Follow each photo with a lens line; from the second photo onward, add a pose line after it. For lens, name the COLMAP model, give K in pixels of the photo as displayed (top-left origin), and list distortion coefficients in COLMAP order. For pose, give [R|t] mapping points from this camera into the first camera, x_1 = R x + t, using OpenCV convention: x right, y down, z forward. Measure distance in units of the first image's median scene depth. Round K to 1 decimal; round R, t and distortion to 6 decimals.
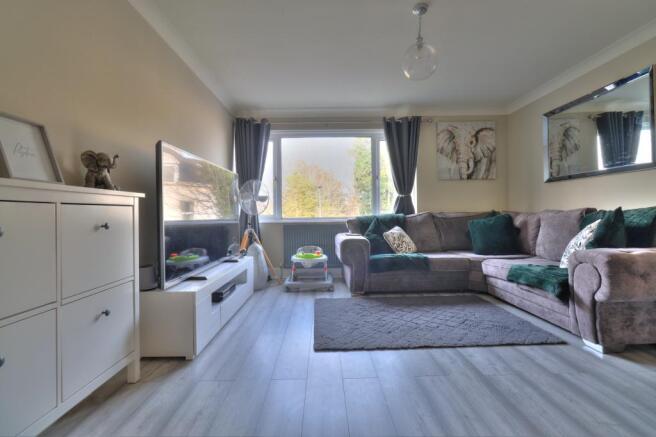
lens RADIAL K [[300.4, 0, 328.0], [0, 300.4, 215.2], [0, 0, 1]] dist [-0.006007, -0.001852]
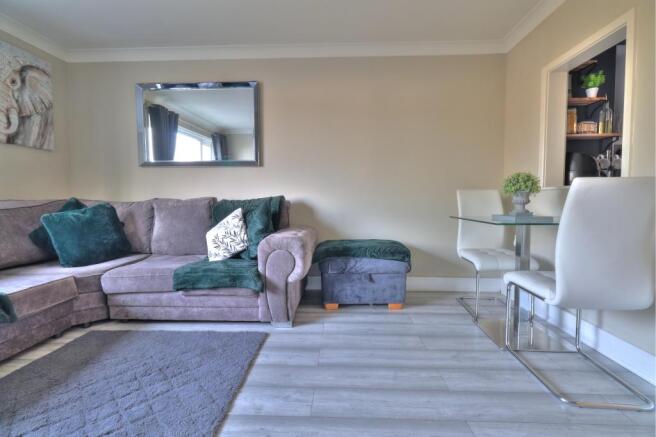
lens RADIAL K [[300.4, 0, 330.1], [0, 300.4, 217.7], [0, 0, 1]] dist [-0.006007, -0.001852]
pose [[0.058215, -0.038327, 0.997568, -0.100239], [0.003581, 0.999264, 0.038183, 0.006031], [-0.998298, 0.001350, 0.058309, 0.454883]]
